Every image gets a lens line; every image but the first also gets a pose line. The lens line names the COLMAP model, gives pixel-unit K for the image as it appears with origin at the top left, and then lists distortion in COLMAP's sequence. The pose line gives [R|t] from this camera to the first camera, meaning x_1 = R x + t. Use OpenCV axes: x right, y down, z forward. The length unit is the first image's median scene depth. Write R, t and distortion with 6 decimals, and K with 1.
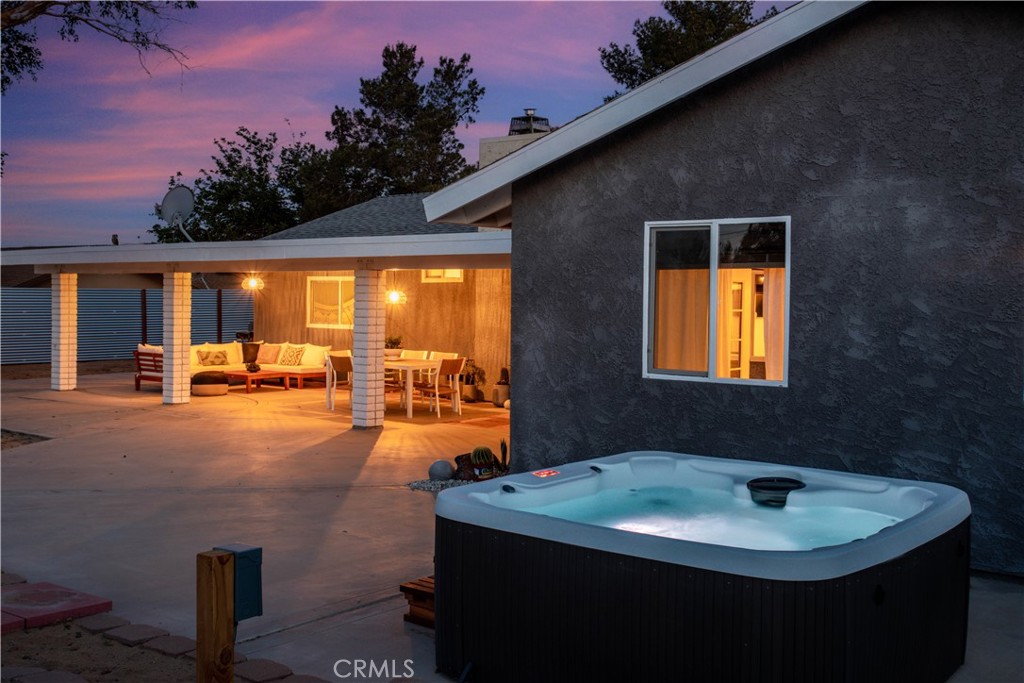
lens RADIAL K [[1149.6, 0, 512.0], [0, 1149.6, 341.5], [0, 0, 1]] dist [0.076169, -0.018185]
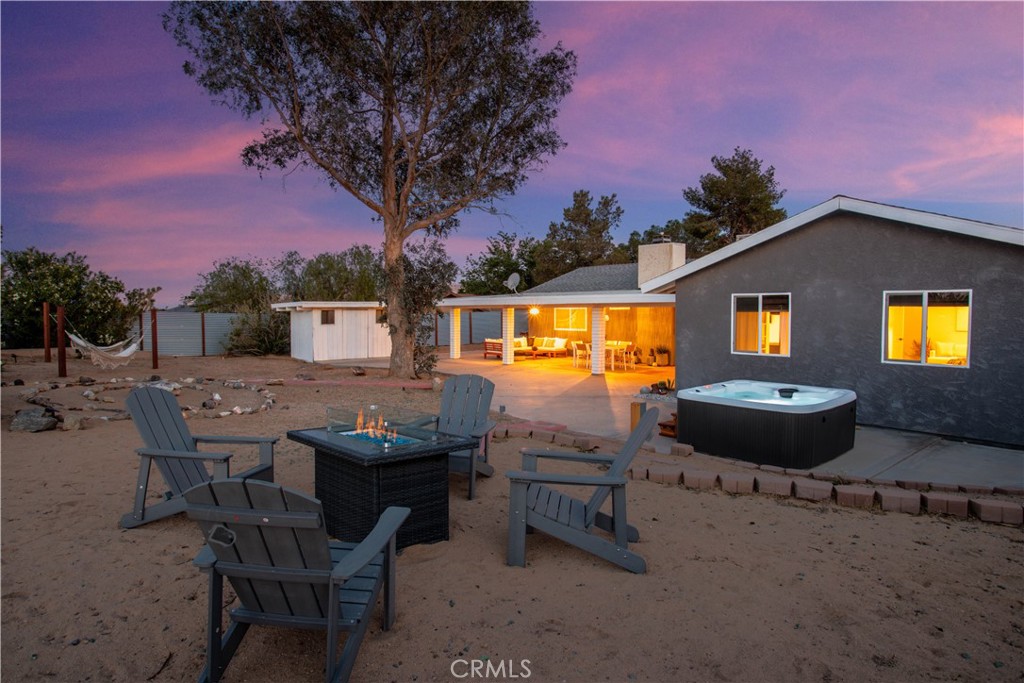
lens RADIAL K [[622.0, 0, 512.0], [0, 622.0, 341.5], [0, 0, 1]] dist [-0.023680, 0.001257]
pose [[0.985747, -0.006645, -0.168104, -0.076557], [0.009287, 0.999845, 0.014937, -0.011892], [0.167979, -0.016286, 0.985656, -0.256007]]
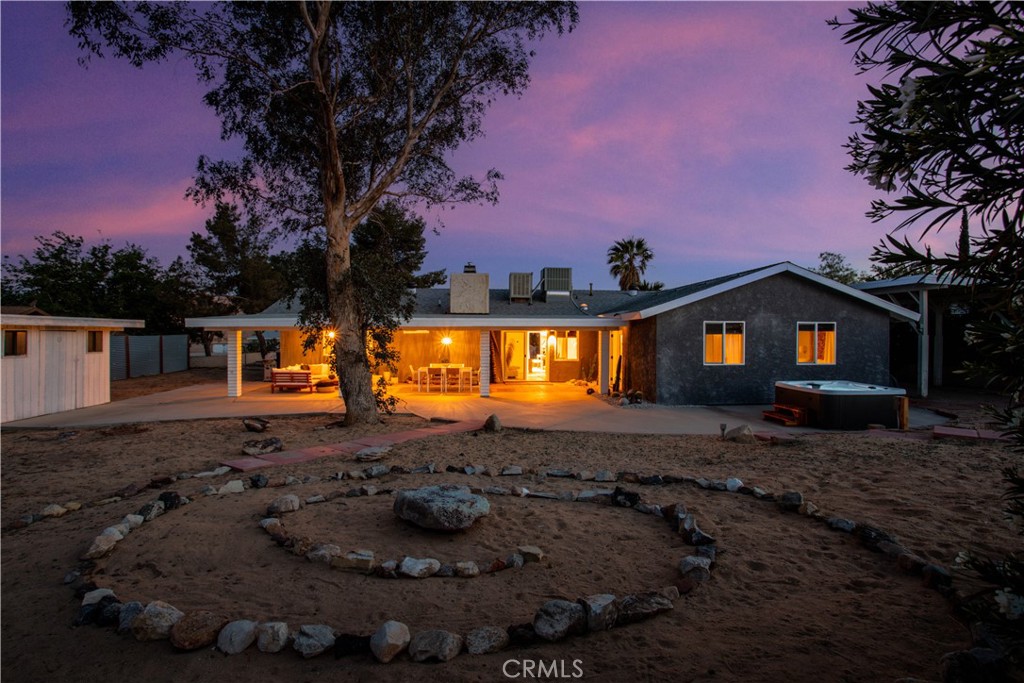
lens RADIAL K [[541.1, 0, 512.0], [0, 541.1, 341.5], [0, 0, 1]] dist [-0.068126, 0.064367]
pose [[0.705770, -0.019686, 0.708167, -0.809491], [0.032731, 0.999452, -0.004836, -0.028934], [-0.707684, 0.026592, 0.706028, 0.141445]]
